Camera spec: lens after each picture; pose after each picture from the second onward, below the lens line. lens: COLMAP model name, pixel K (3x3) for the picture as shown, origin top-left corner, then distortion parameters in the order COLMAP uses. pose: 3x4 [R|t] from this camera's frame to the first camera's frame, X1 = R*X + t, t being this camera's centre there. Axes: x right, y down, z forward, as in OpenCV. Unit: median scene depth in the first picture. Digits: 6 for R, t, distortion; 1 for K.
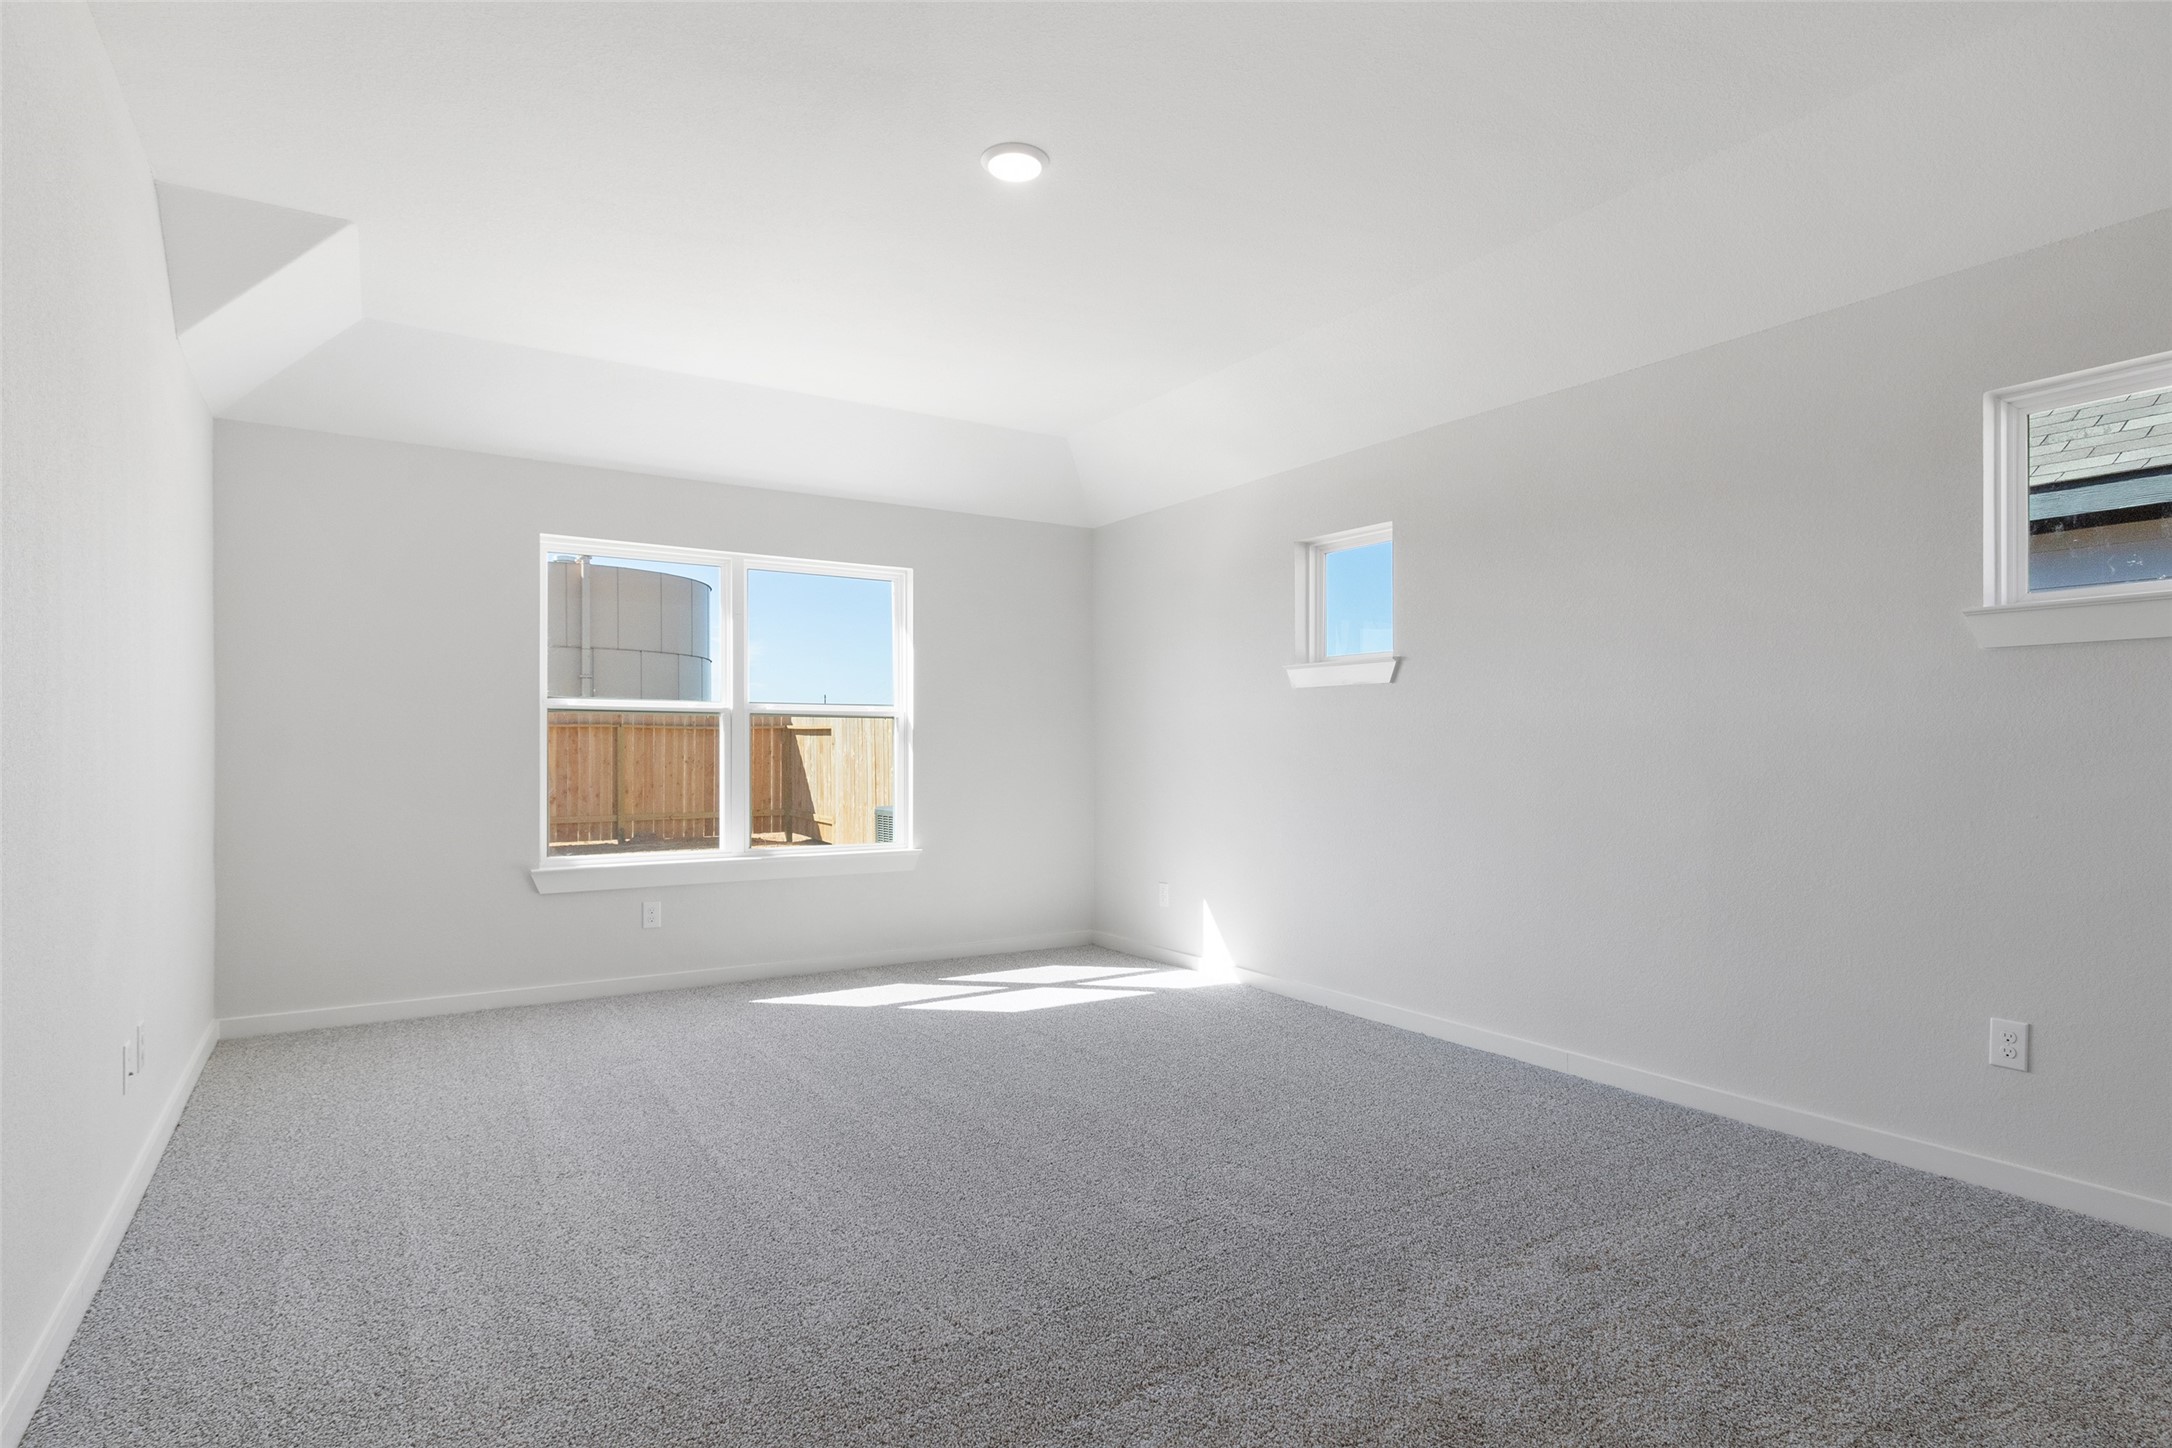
lens RADIAL K [[1172.0, 0, 1086.0], [0, 1172.0, 724.0], [0, 0, 1]] dist [0.000767, 0.000049]
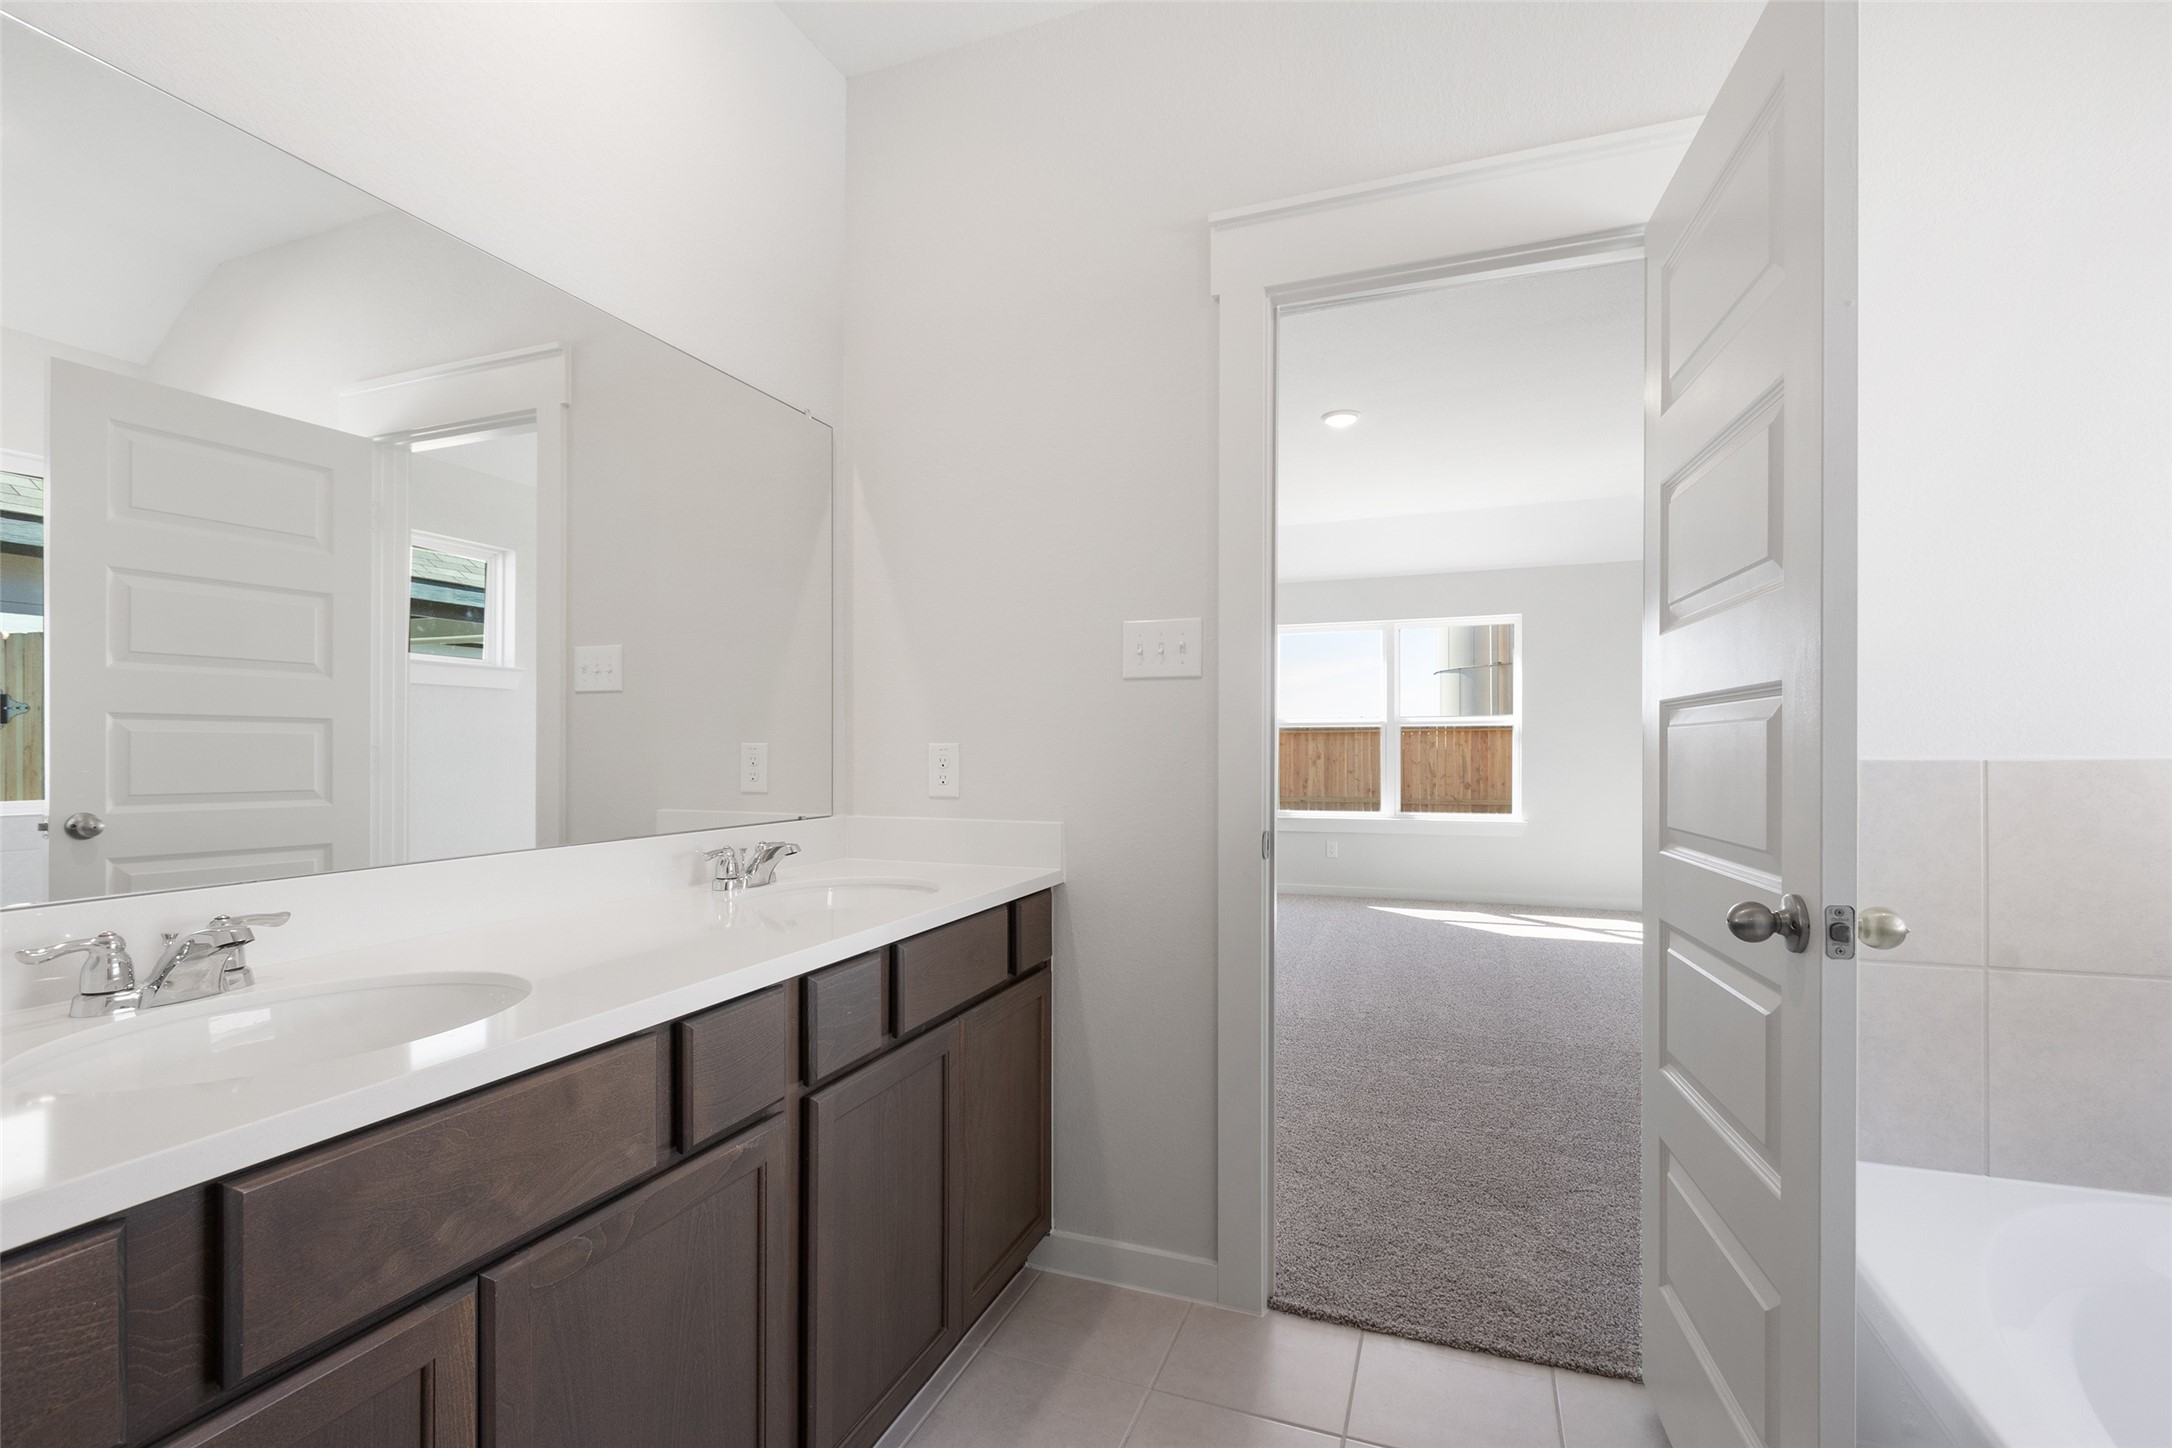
lens RADIAL K [[991.4, 0, 1086.0], [0, 991.4, 724.0], [0, 0, 1]] dist [0.014814, -0.000202]
pose [[0.637023, -0.009161, -0.770790, 0.456290], [0.007607, 0.999955, -0.005598, -0.005926], [0.770807, -0.002298, 0.637065, -0.137736]]
